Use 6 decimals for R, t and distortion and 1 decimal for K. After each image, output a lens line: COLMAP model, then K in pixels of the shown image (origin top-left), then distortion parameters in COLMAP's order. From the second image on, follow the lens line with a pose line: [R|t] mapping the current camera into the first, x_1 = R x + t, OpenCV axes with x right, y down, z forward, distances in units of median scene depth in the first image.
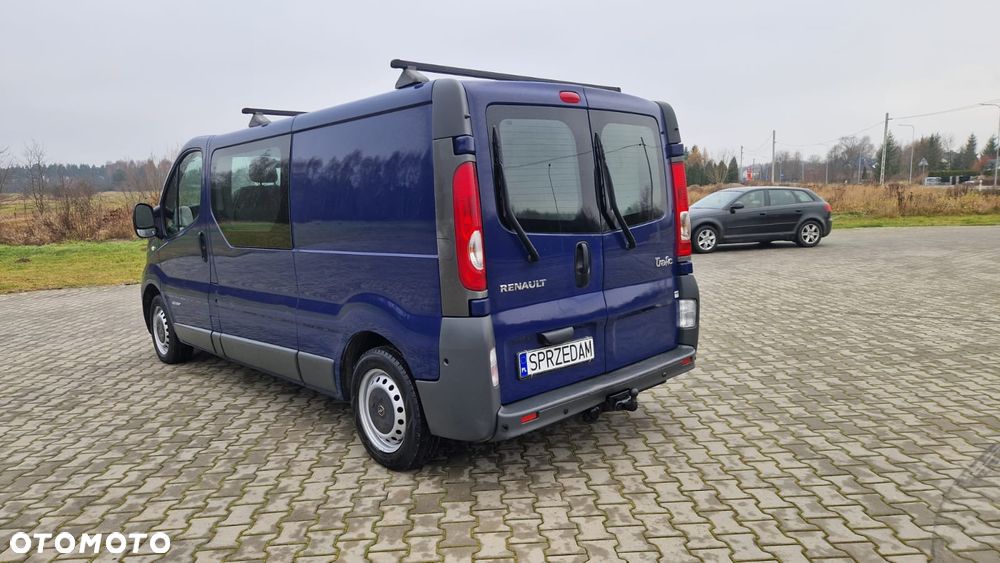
lens RADIAL K [[661.8, 0, 494.5], [0, 661.8, 283.9], [0, 0, 1]] dist [0.077198, -0.065614]
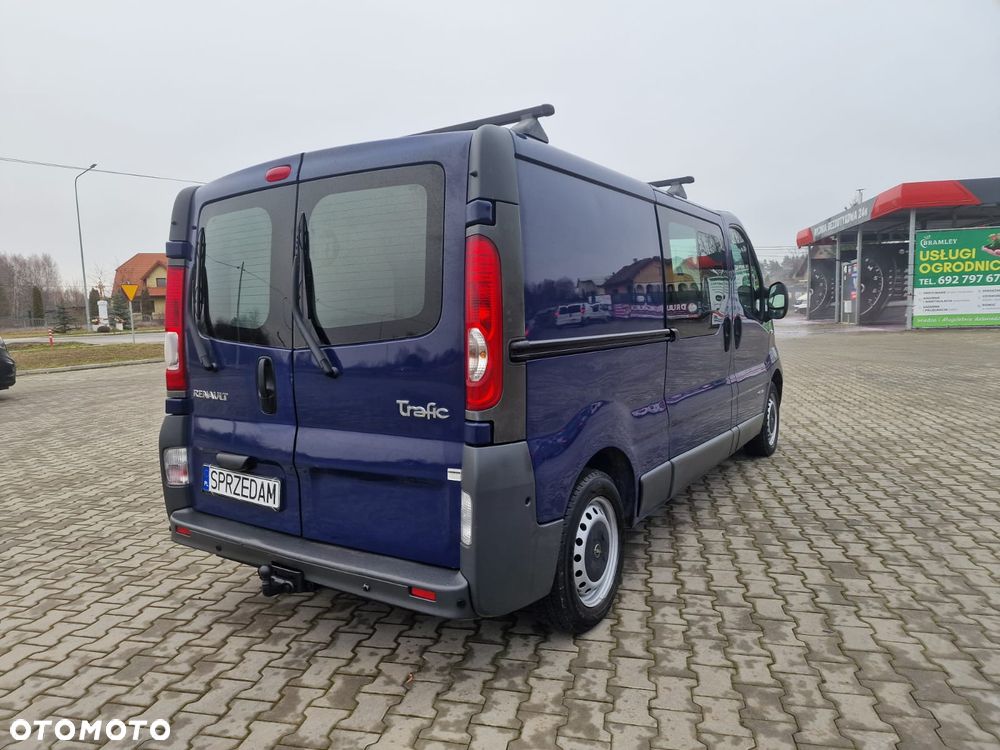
lens RADIAL K [[664.3, 0, 485.1], [0, 664.3, 373.5], [0, 0, 1]] dist [0.077552, -0.066244]
pose [[0.230744, 0.125943, -0.964829, 0.958826], [-0.106354, 0.988911, 0.103651, -0.153421], [0.967185, 0.078697, 0.241580, 1.052548]]
